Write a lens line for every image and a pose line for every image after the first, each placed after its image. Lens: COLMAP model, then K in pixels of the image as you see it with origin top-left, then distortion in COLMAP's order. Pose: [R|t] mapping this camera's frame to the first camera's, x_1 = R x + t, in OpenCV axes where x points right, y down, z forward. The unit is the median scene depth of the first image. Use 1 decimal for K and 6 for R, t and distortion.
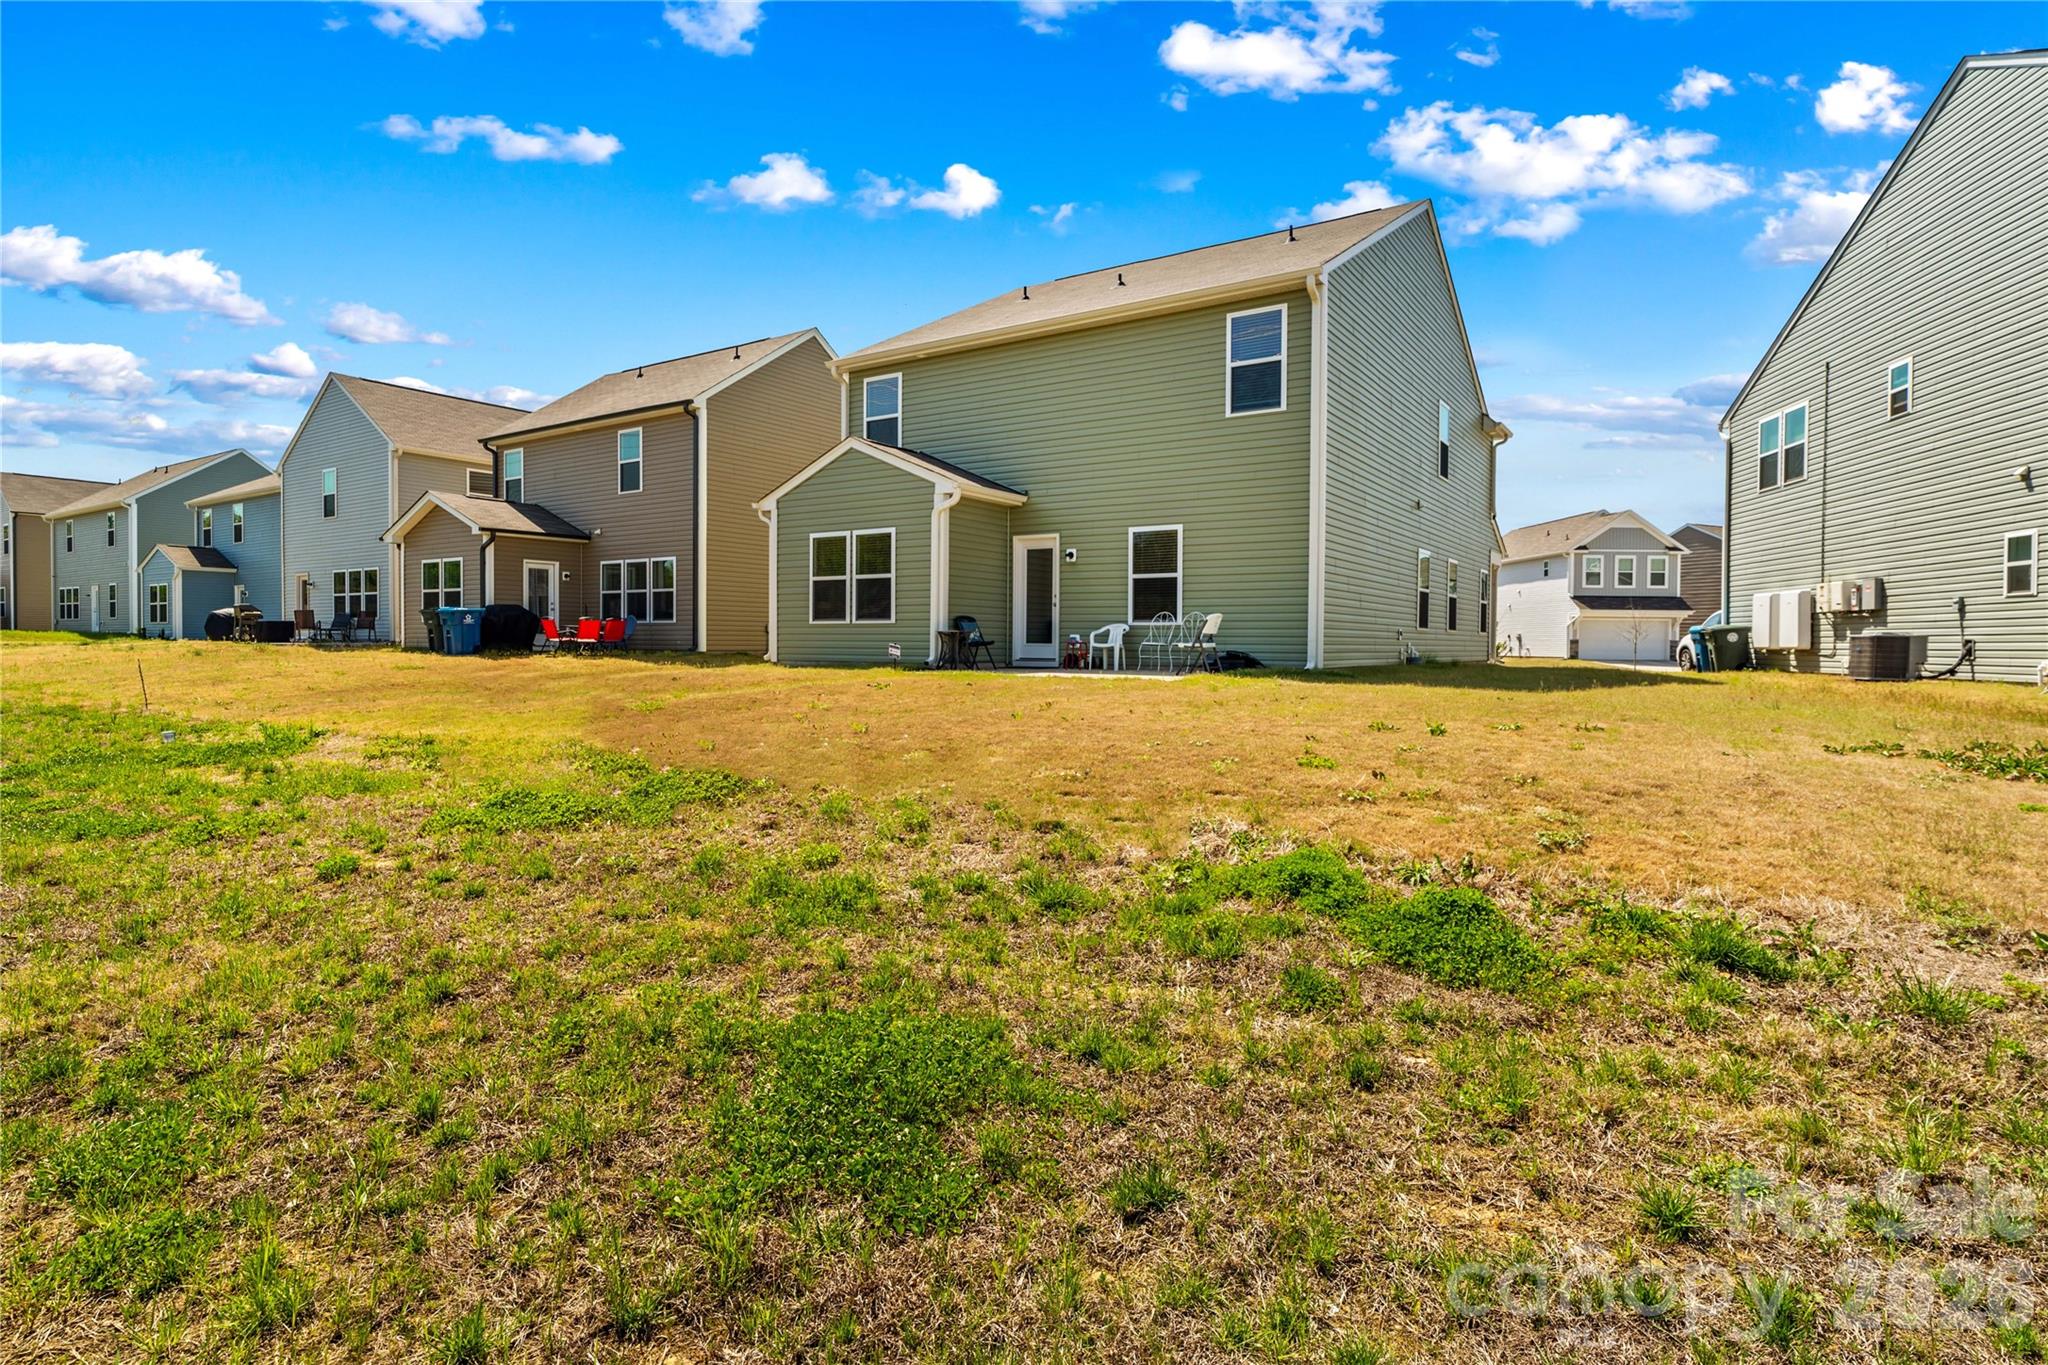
lens RADIAL K [[1037.4, 0, 1020.1], [0, 1037.4, 641.3], [0, 0, 1]] dist [0.001206, 0.000019]
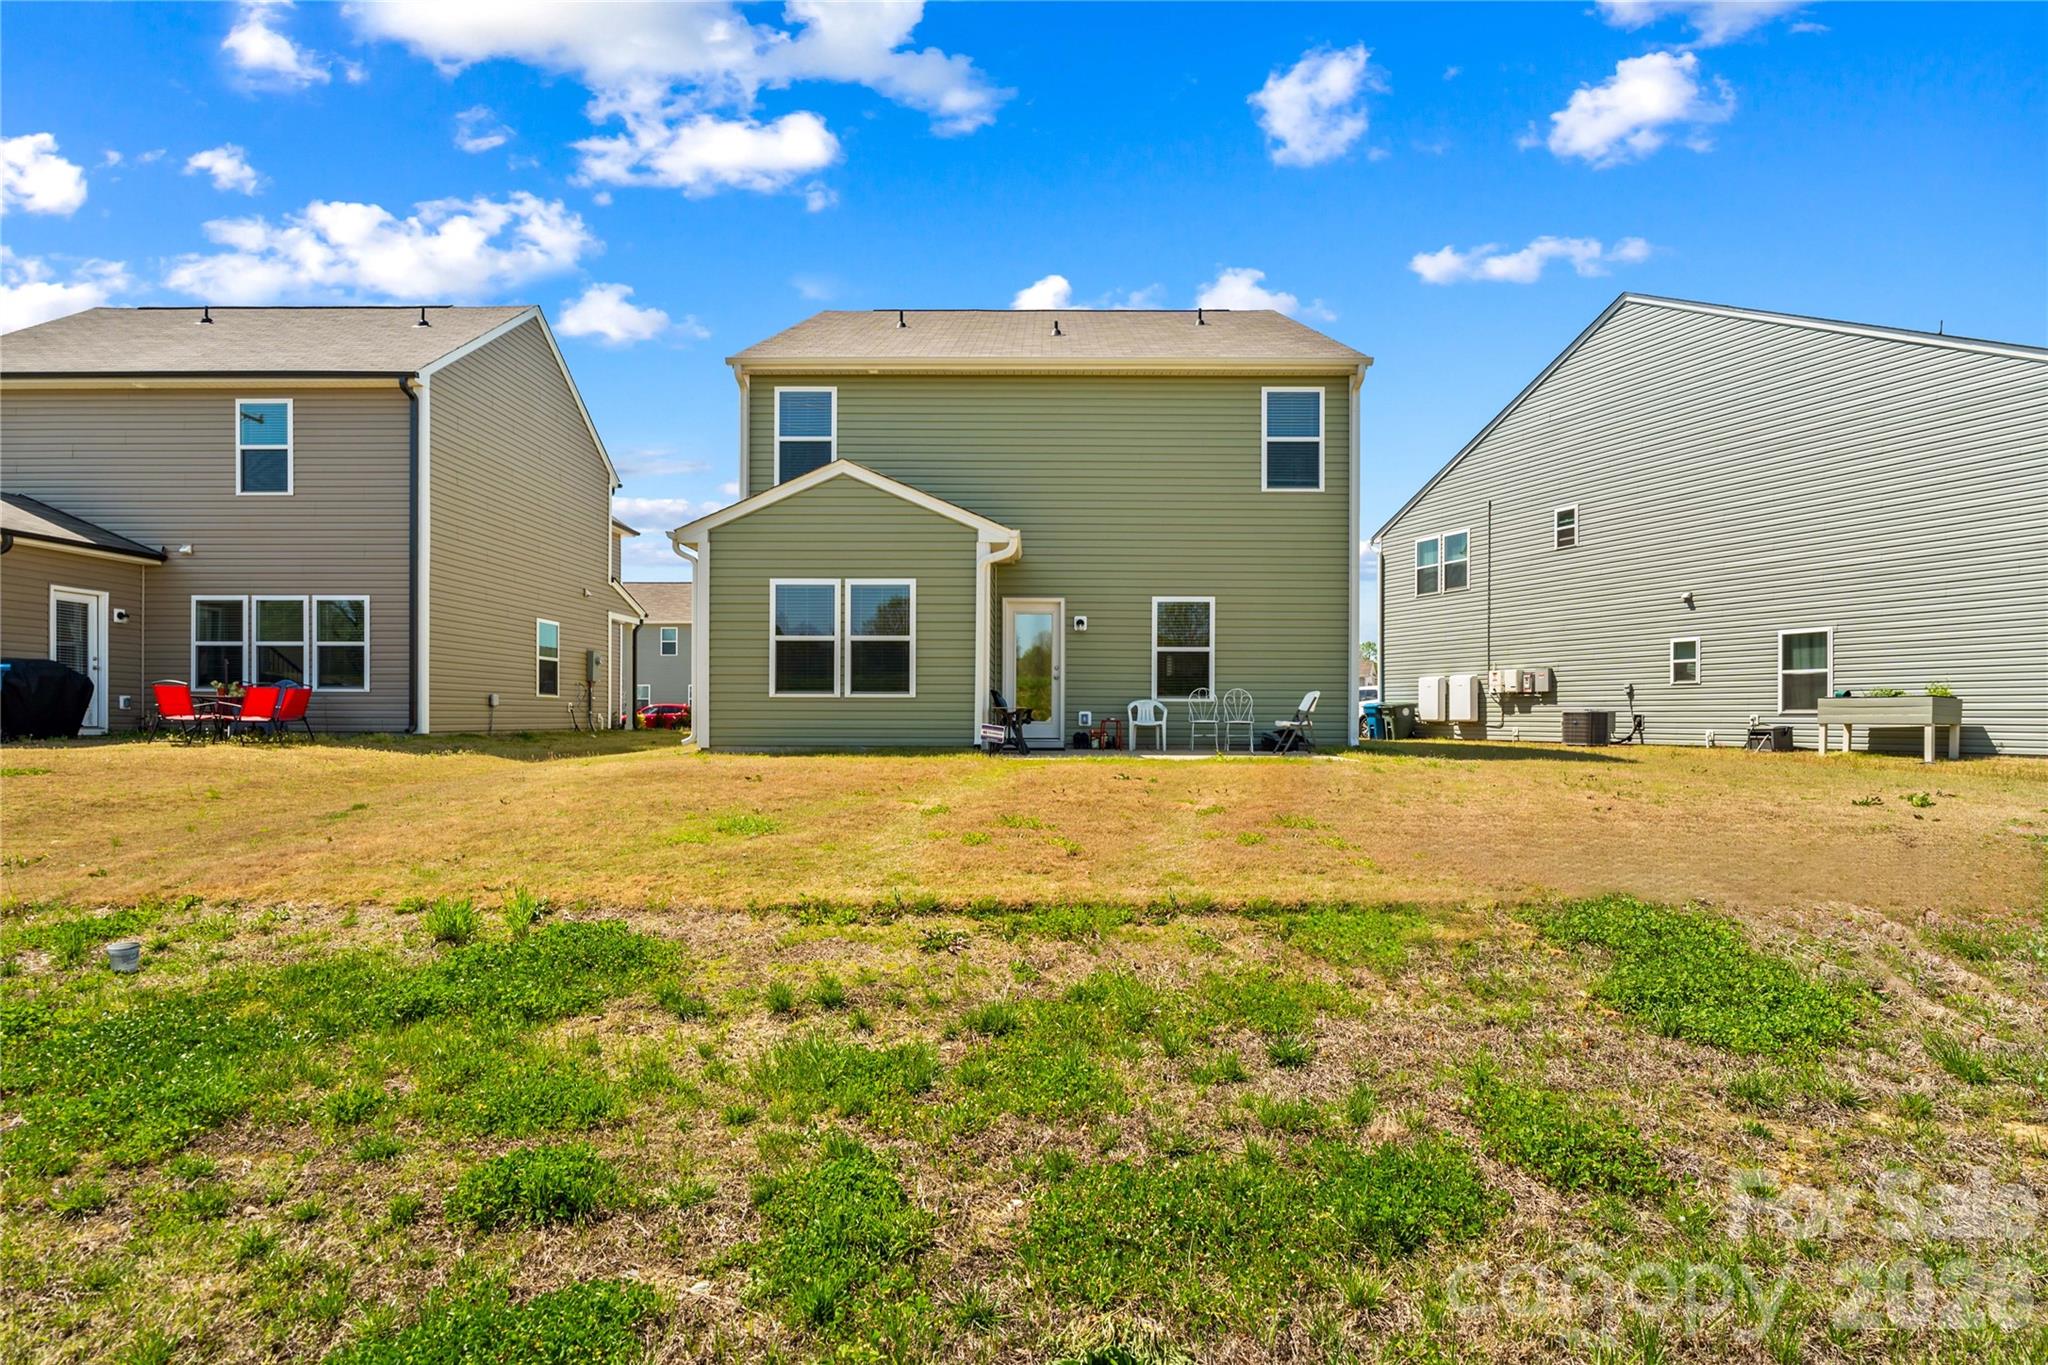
lens RADIAL K [[1029.1, 0, 1032.4], [0, 1029.1, 707.0], [0, 0, 1]] dist [-0.004645, 0.000239]
pose [[0.841001, 0.001735, 0.541030, -0.470404], [0.000775, 0.999990, -0.004412, -0.006261], [-0.541033, 0.004130, 0.840992, 0.271069]]
